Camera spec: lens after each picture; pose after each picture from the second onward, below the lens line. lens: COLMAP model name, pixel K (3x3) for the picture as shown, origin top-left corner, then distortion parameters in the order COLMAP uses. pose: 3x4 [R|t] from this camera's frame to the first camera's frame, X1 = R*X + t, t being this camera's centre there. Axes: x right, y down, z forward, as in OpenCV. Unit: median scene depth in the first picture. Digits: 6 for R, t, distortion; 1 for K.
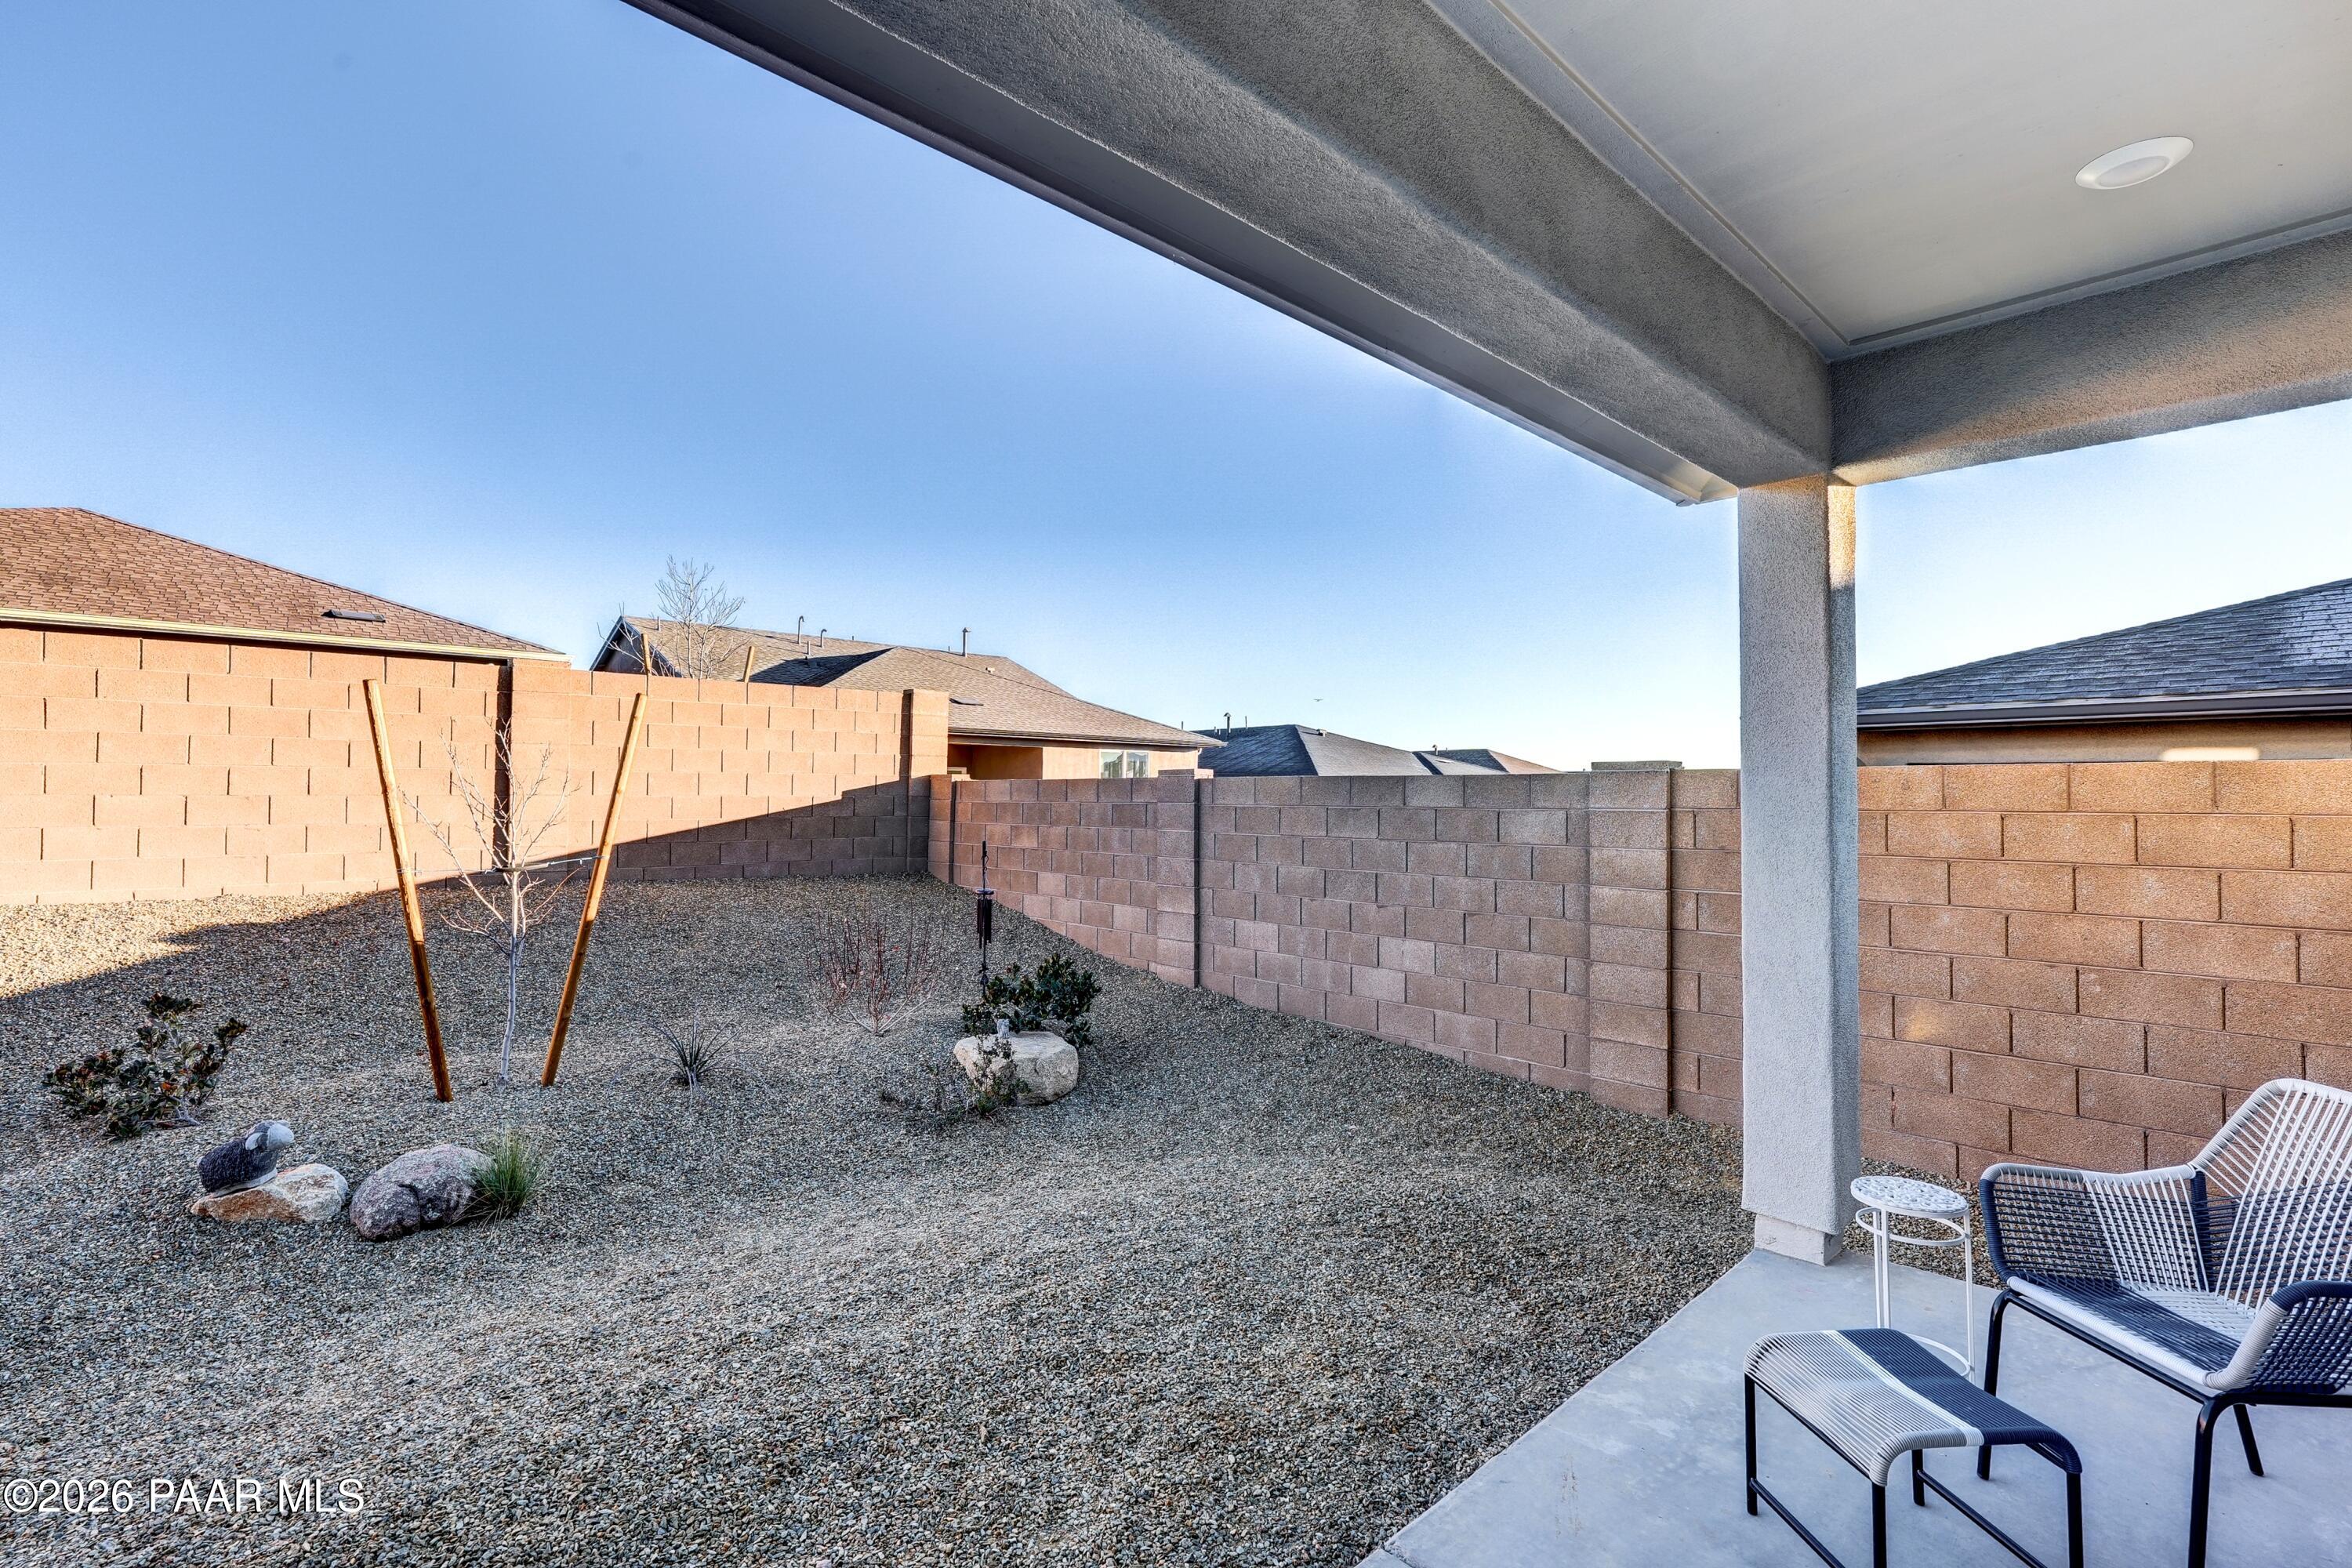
lens RADIAL K [[1075.6, 0, 1199.4], [0, 1075.6, 785.5], [0, 0, 1]] dist [-0.004671, 0.003520]
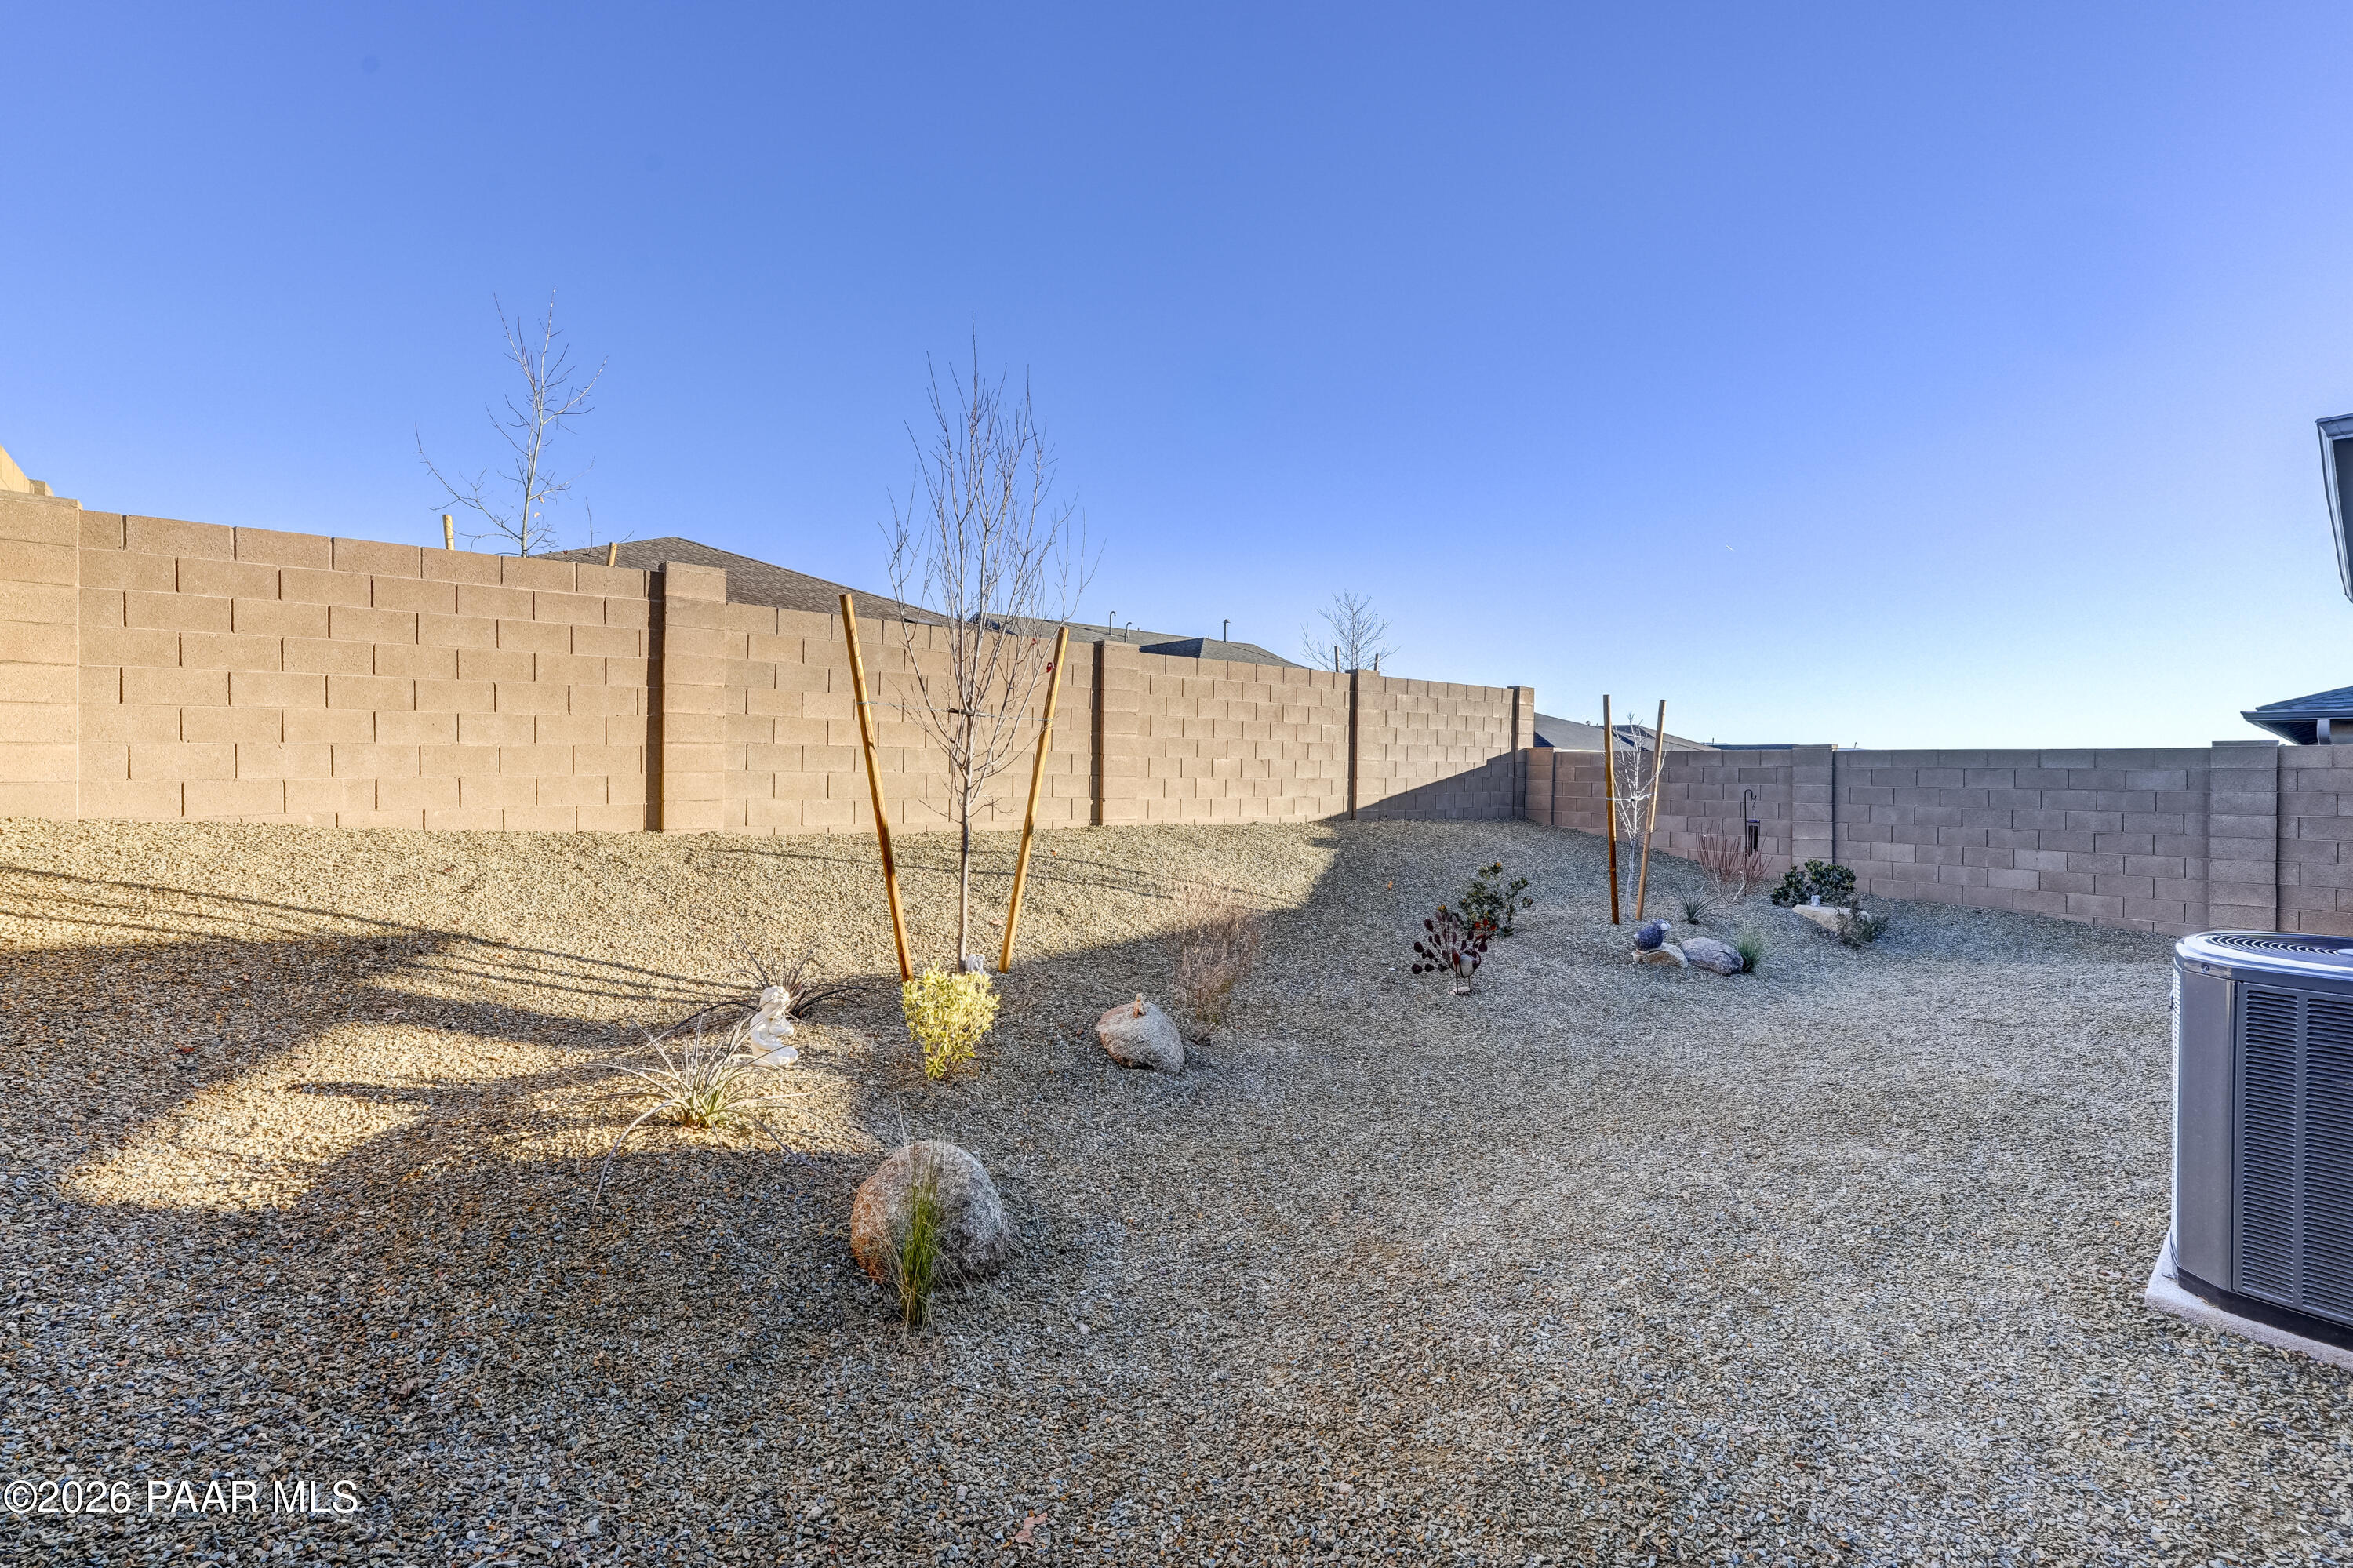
lens RADIAL K [[1076.1, 0, 1152.8], [0, 1076.1, 775.6], [0, 0, 1]] dist [-0.004671, 0.003520]
pose [[0.999012, 0.001667, -0.044419, -1.073874], [-0.000900, 0.999850, 0.017285, 0.003504], [0.044441, -0.017228, 0.998863, -0.670371]]
